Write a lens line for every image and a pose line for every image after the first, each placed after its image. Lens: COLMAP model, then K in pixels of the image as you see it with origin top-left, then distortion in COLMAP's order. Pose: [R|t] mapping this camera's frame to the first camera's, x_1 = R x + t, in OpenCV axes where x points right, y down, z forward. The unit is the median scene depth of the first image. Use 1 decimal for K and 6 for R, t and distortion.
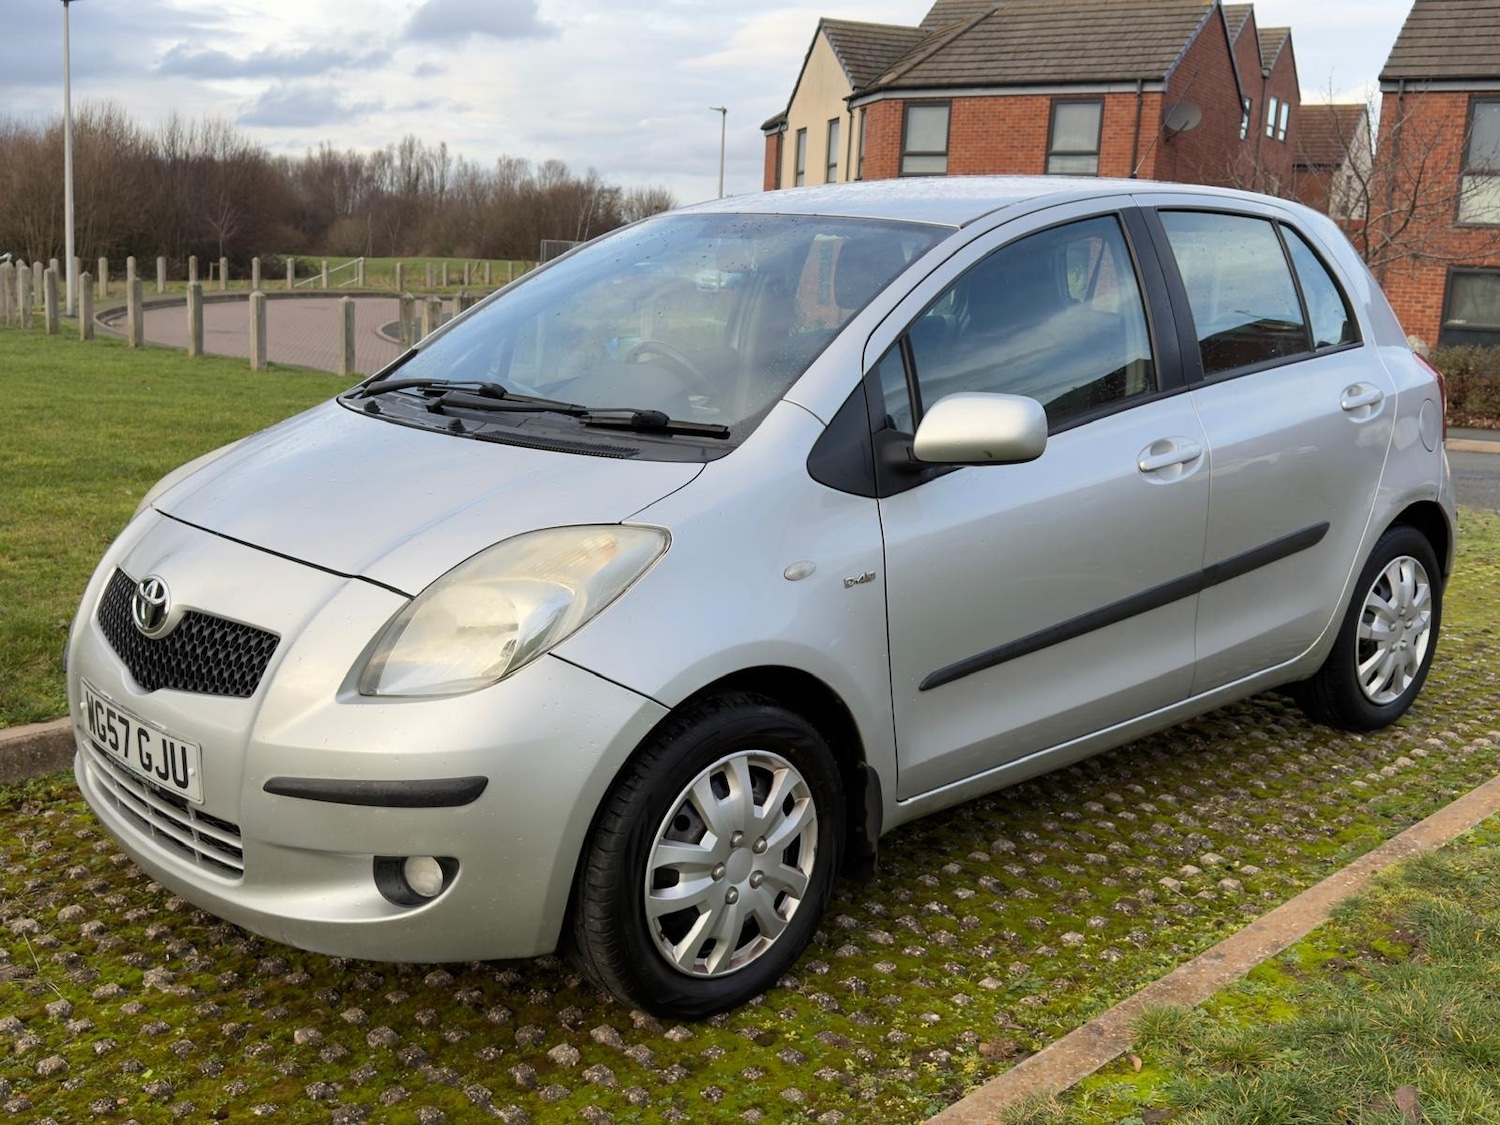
lens RADIAL K [[1434.5, 0, 784.2], [0, 1434.5, 553.6], [0, 0, 1]] dist [0.149320, -0.249798]
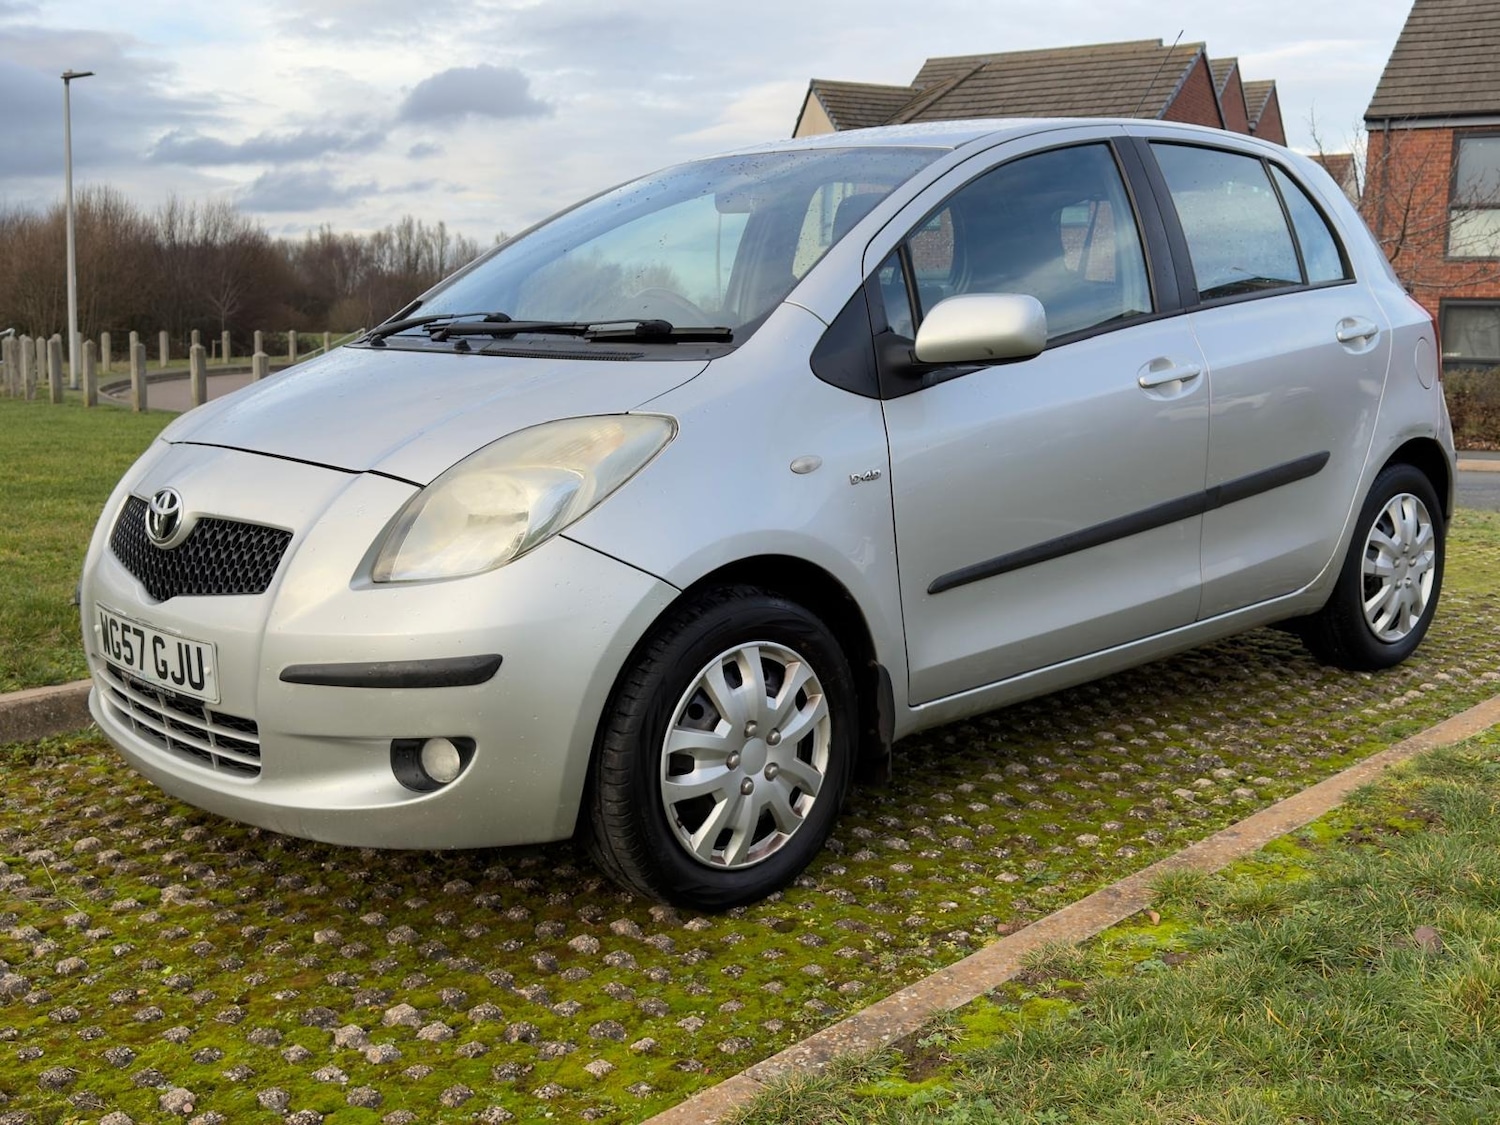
lens RADIAL K [[1433.1, 0, 789.0], [0, 1433.1, 561.2], [0, 0, 1]] dist [0.150498, -0.251550]
pose [[0.999622, -0.027502, 0.000476, -0.003155], [0.027502, 0.999031, -0.034360, 0.110652], [0.000469, 0.034360, 0.999409, -0.005758]]
